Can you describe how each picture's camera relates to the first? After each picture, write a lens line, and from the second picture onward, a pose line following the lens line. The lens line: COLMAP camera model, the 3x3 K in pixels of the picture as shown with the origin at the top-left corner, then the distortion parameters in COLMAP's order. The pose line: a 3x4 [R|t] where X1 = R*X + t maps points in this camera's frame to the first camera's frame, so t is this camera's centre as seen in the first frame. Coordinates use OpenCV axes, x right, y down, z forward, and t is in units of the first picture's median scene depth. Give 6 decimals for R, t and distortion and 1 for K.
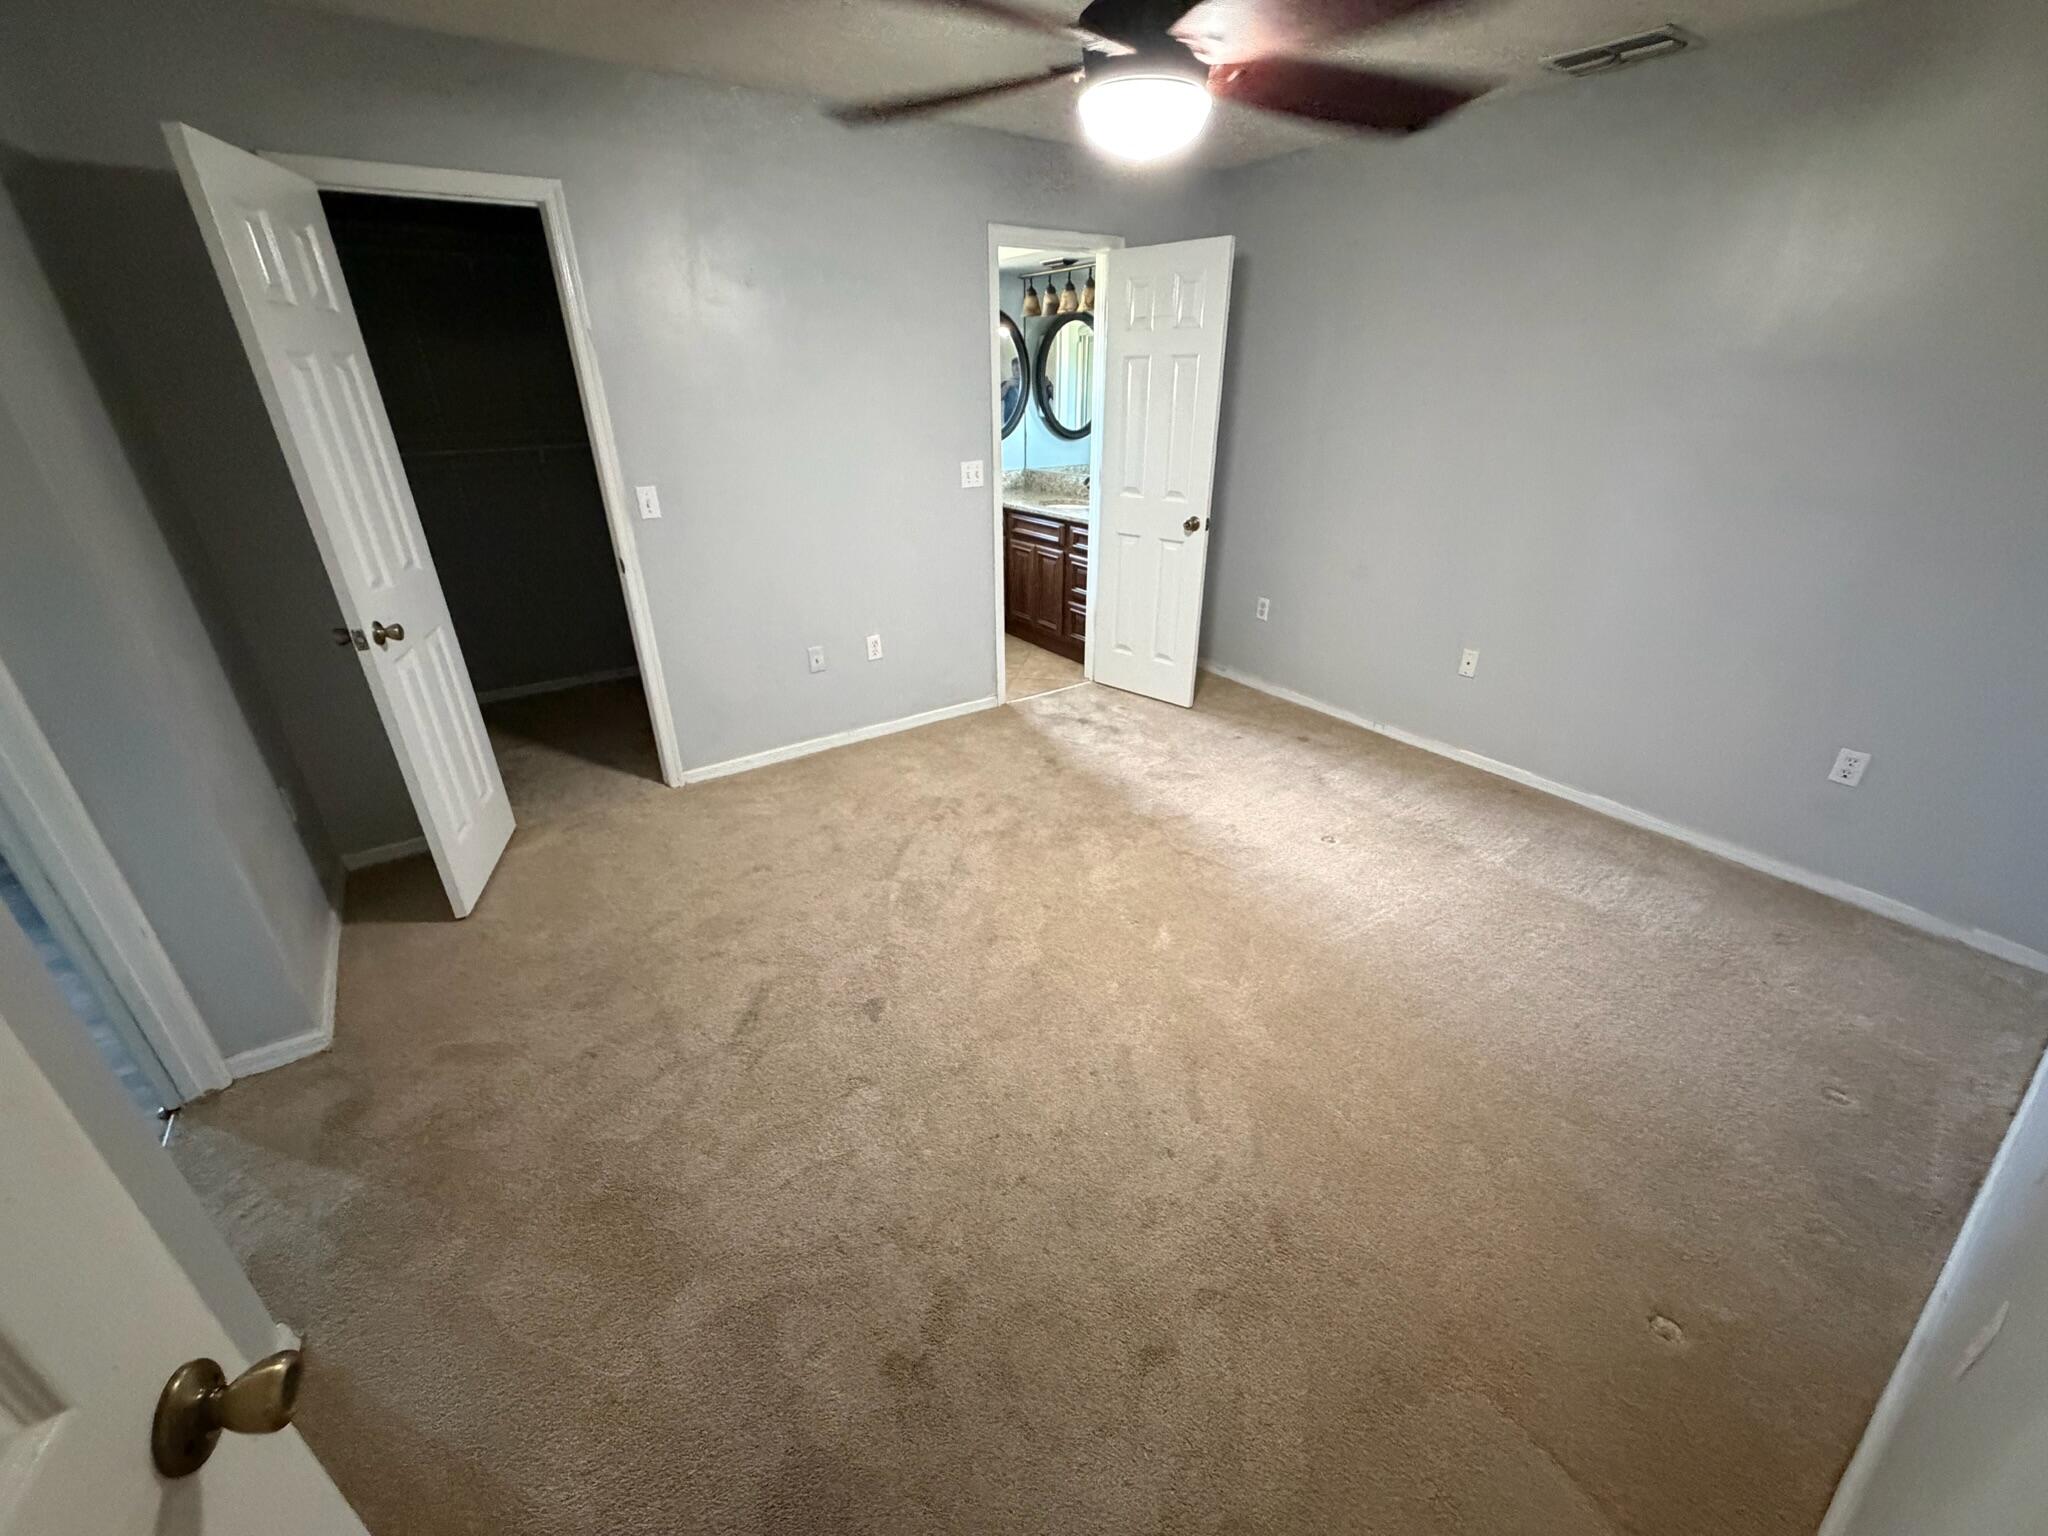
lens RADIAL K [[822.1, 0, 1016.5], [0, 822.1, 771.7], [0, 0, 1]] dist [0.000237, 0.000262]
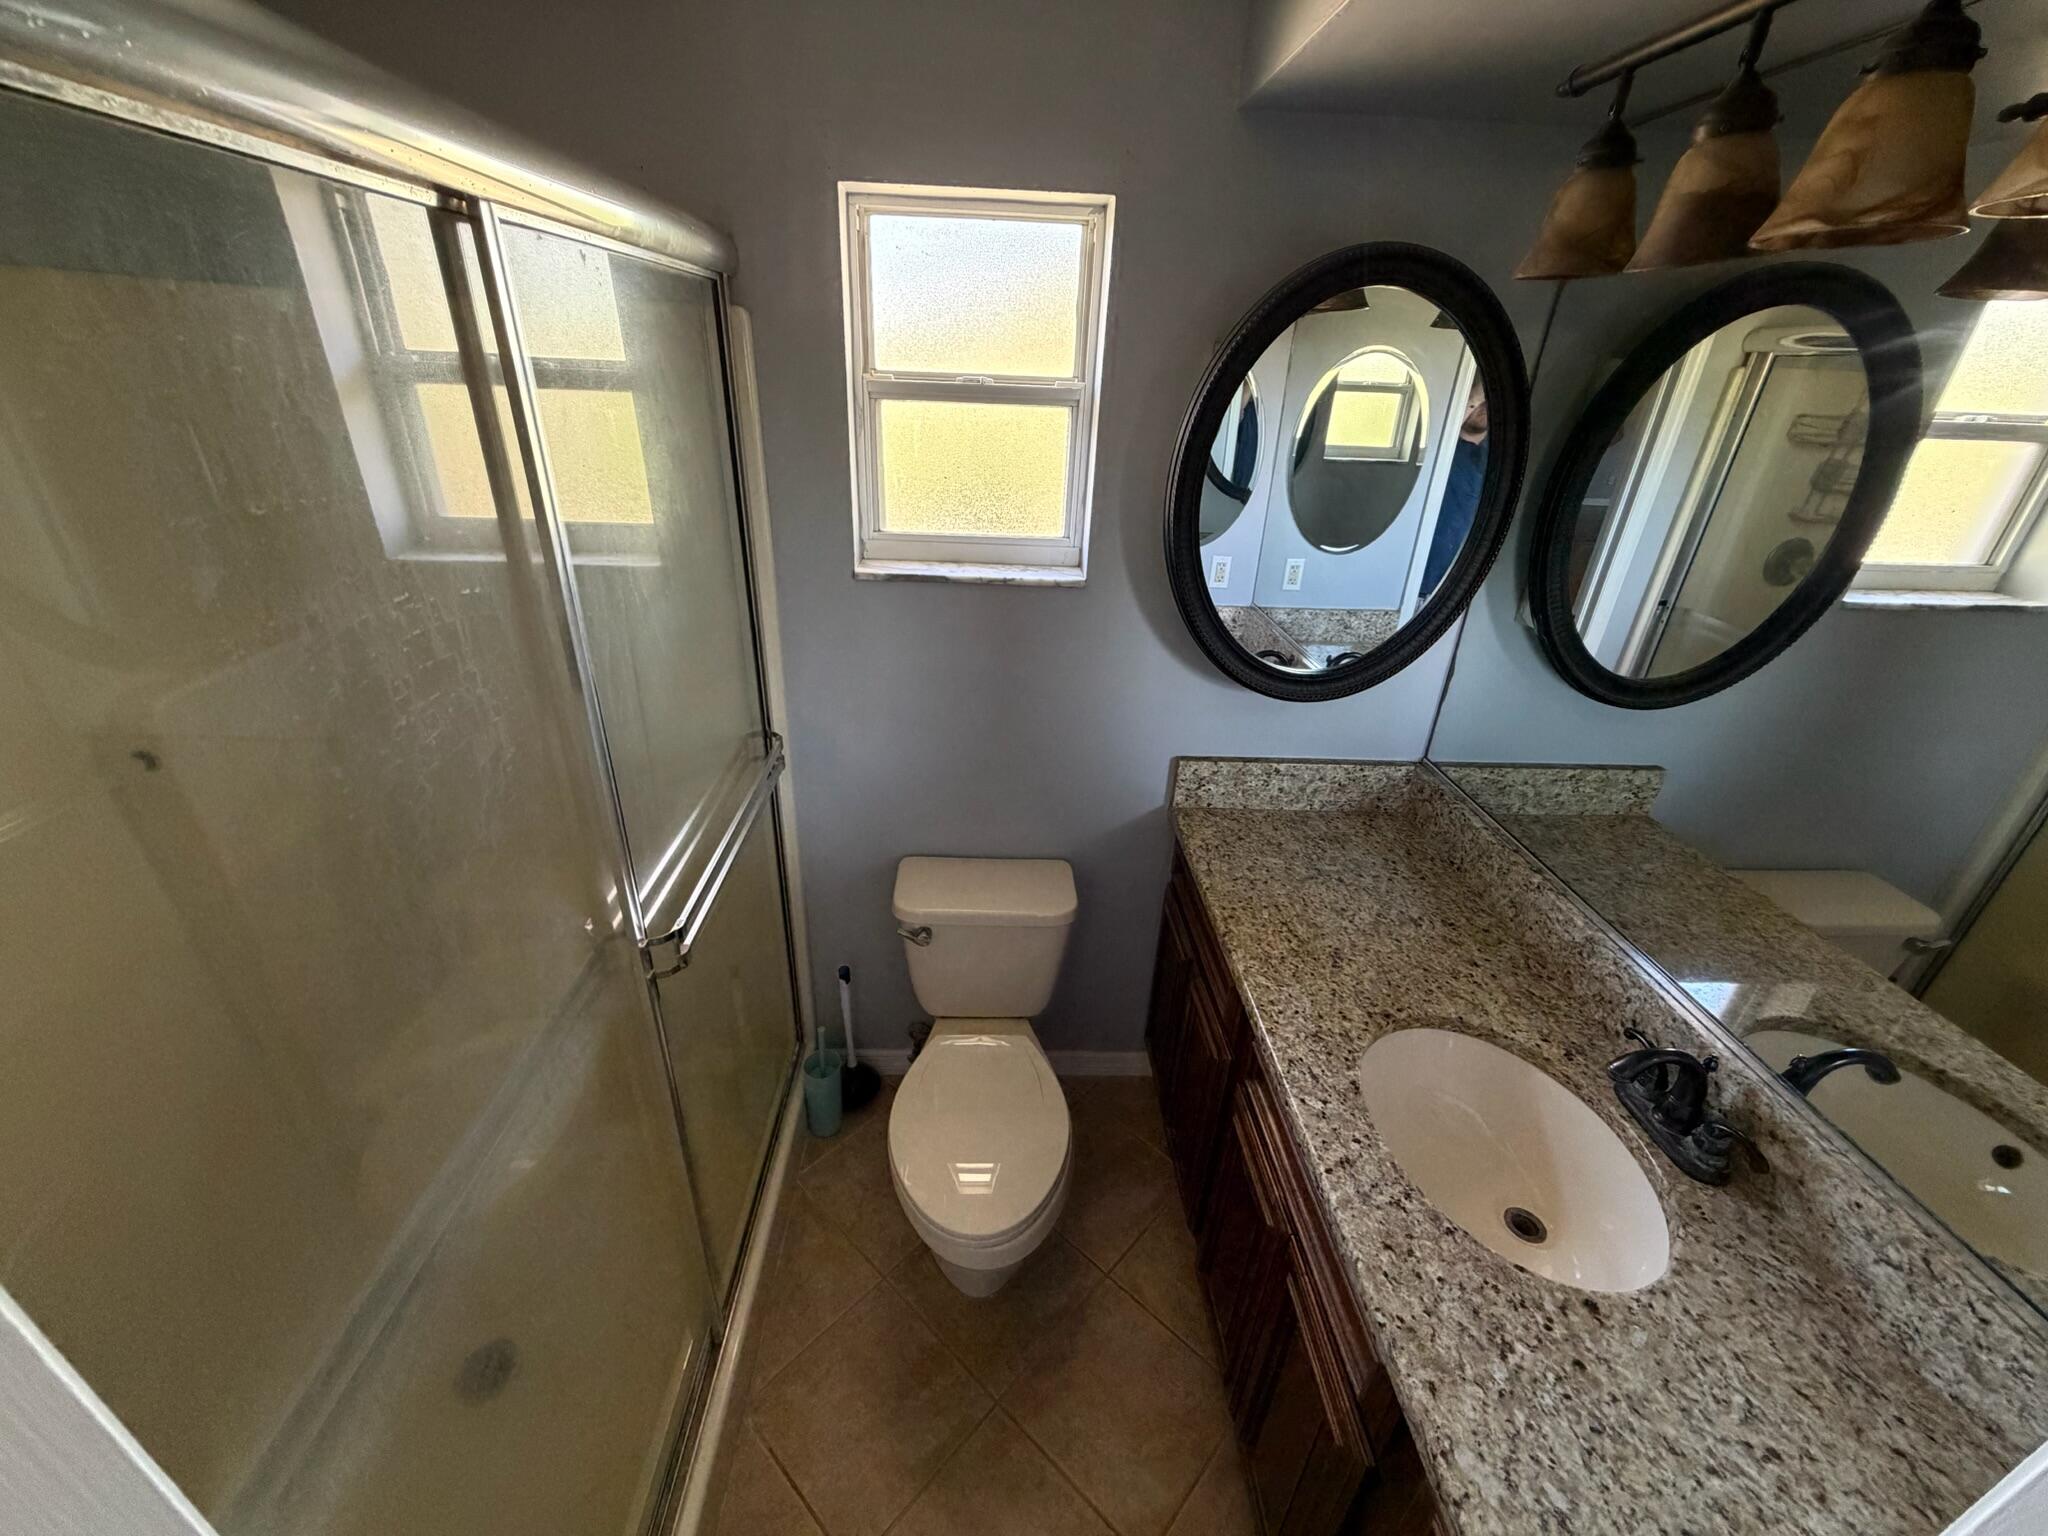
lens RADIAL K [[822.1, 0, 1016.5], [0, 822.1, 771.7], [0, 0, 1]] dist [0.000237, 0.000262]
pose [[0.843643, 0.278999, -0.458723, 0.027508], [-0.273680, 0.958517, 0.079649, -0.378955], [0.461915, 0.058348, 0.885003, 0.697222]]
